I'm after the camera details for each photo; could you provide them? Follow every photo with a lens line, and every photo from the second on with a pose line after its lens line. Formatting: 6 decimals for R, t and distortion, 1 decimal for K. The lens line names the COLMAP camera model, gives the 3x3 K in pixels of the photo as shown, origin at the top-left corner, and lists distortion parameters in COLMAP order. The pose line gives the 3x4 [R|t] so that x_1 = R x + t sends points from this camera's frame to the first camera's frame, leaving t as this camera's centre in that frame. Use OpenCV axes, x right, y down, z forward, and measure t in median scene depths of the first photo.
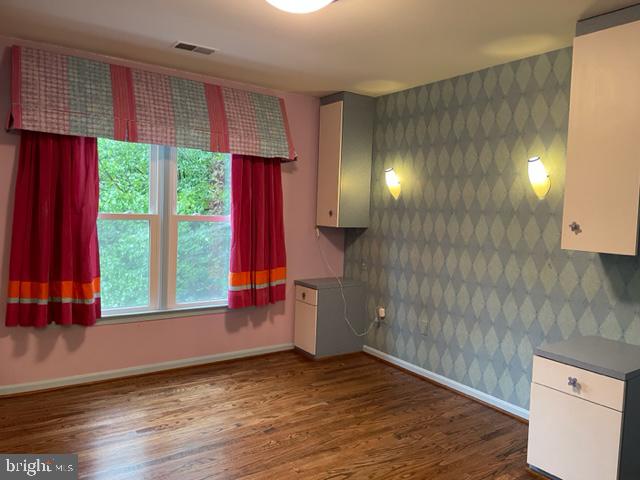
lens RADIAL K [[484.1, 0, 321.4], [0, 484.1, 239.5], [0, 0, 1]] dist [0.027046, -0.009871]
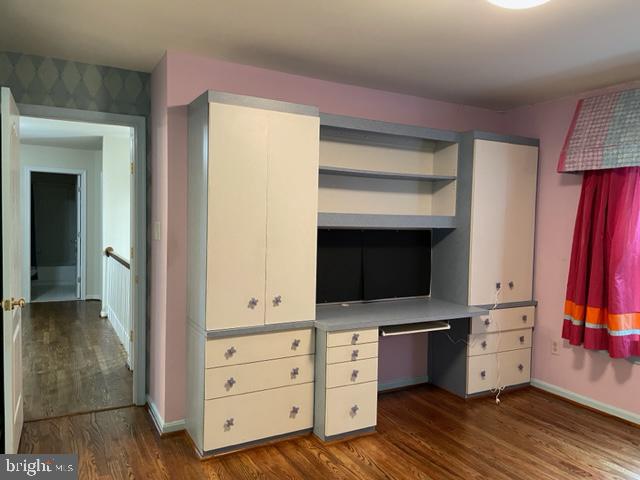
lens RADIAL K [[484.1, 0, 321.4], [0, 484.1, 241.3], [0, 0, 1]] dist [0.027046, -0.009871]
pose [[-0.059176, 0.002256, -0.998245, 0.573497], [-0.092554, 0.995678, 0.007737, -0.010638], [0.993948, 0.092849, -0.058711, 0.475750]]
